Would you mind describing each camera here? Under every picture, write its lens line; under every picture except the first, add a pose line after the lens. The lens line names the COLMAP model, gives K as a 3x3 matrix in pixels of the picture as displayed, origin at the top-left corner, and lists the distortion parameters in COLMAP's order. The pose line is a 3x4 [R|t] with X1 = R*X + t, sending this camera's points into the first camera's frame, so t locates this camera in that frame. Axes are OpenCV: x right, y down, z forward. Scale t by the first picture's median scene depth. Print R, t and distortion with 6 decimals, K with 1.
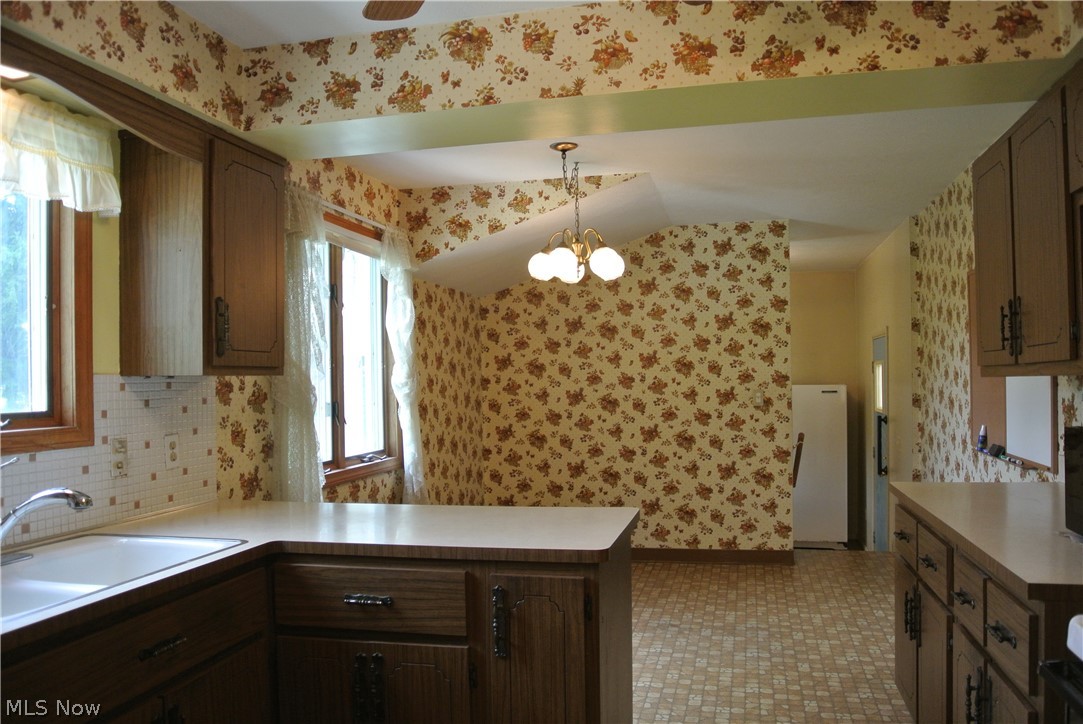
lens RADIAL K [[844.1, 0, 548.6], [0, 844.1, 373.2], [0, 0, 1]] dist [-0.087714, 0.040595]
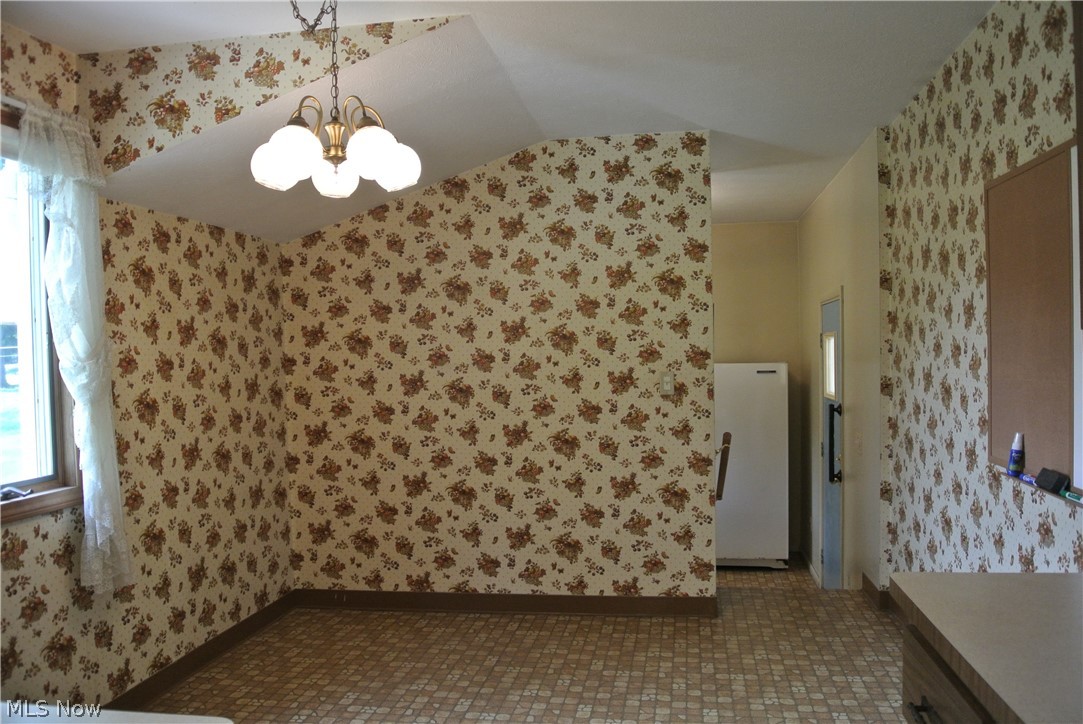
lens RADIAL K [[844.1, 0, 548.6], [0, 844.1, 373.2], [0, 0, 1]] dist [-0.087714, 0.040595]
pose [[0.997554, -0.006659, 0.069577, 0.101189], [0.004773, 0.999618, 0.027228, 0.000960], [-0.069732, -0.026830, 0.997205, 0.300568]]
